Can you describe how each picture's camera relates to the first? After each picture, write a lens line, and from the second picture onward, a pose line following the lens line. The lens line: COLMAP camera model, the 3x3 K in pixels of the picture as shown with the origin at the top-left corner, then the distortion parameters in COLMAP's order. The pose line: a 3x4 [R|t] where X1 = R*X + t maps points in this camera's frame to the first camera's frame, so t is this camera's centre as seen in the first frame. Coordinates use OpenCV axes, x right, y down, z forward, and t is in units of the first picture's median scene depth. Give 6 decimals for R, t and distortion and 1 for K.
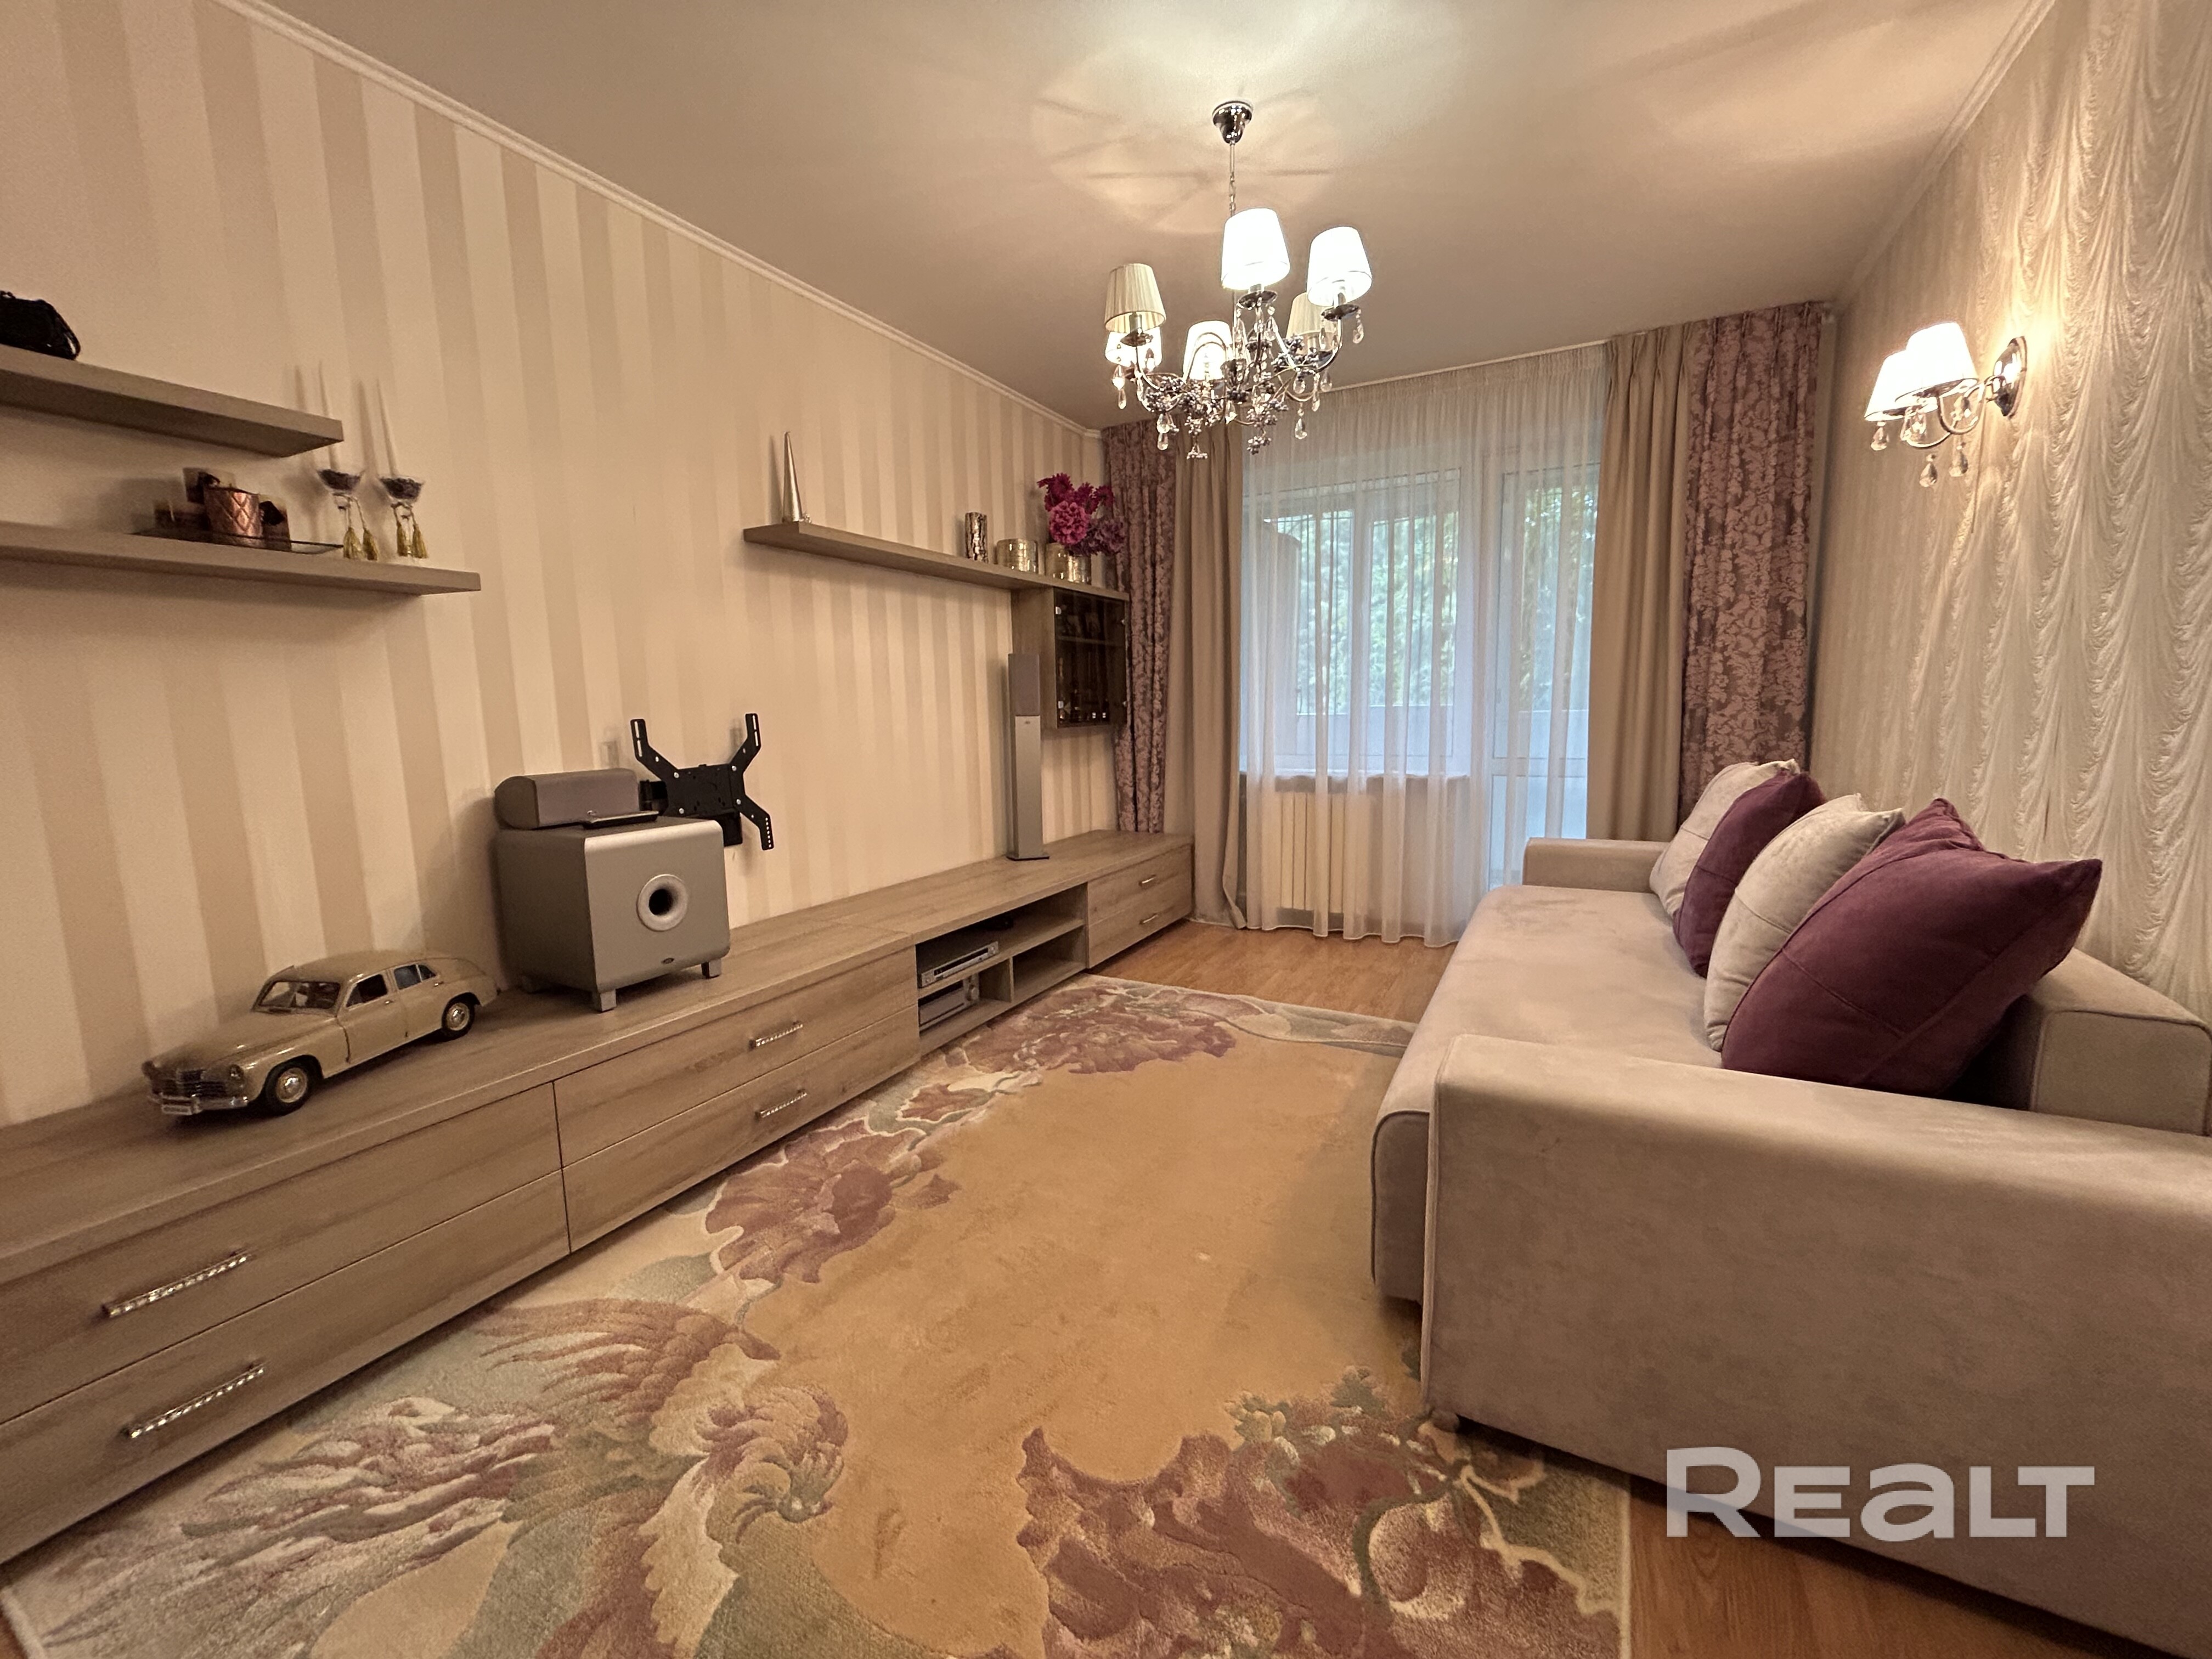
lens RADIAL K [[896.1, 0, 1107.0], [0, 896.1, 825.9], [0, 0, 1]] dist [0.001102, 0.000023]
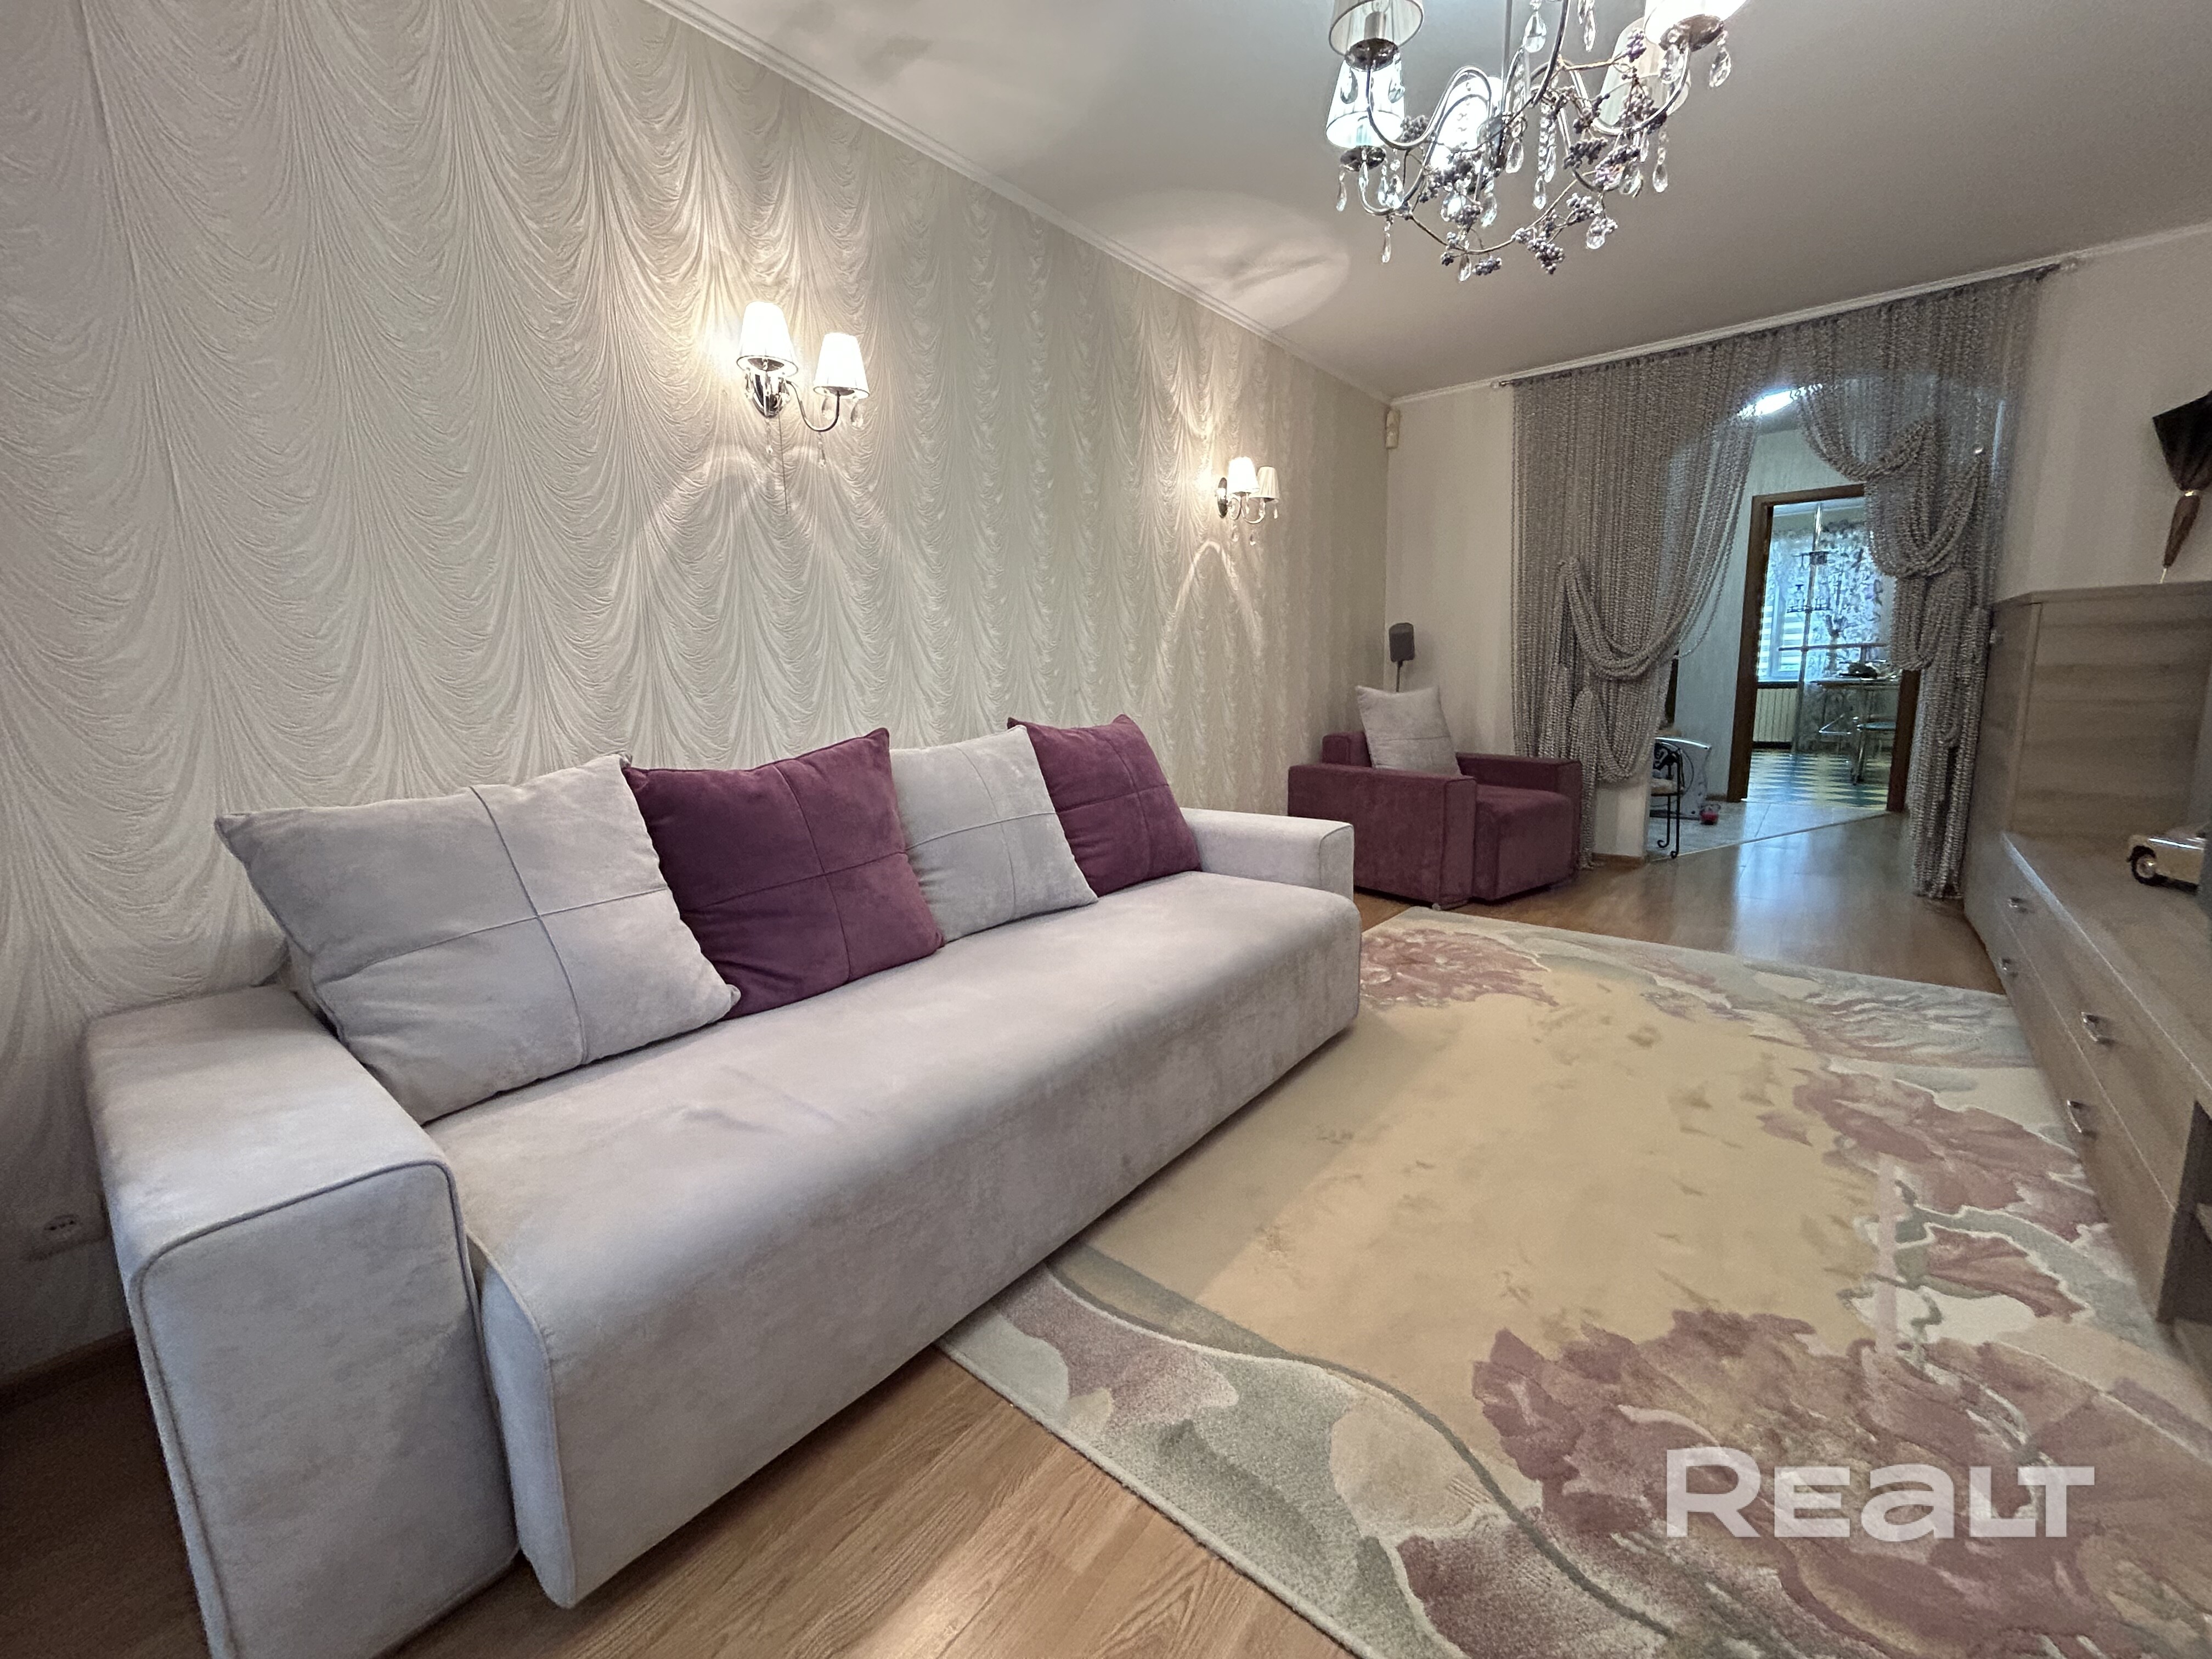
lens RADIAL K [[896.1, 0, 1105.6], [0, 896.1, 827.2], [0, 0, 1]] dist [0.001102, 0.000023]
pose [[-0.979487, 0.018254, 0.200680, 0.412623], [0.077650, 0.953169, 0.292299, -0.300627], [-0.185947, 0.301885, -0.935034, 2.469568]]
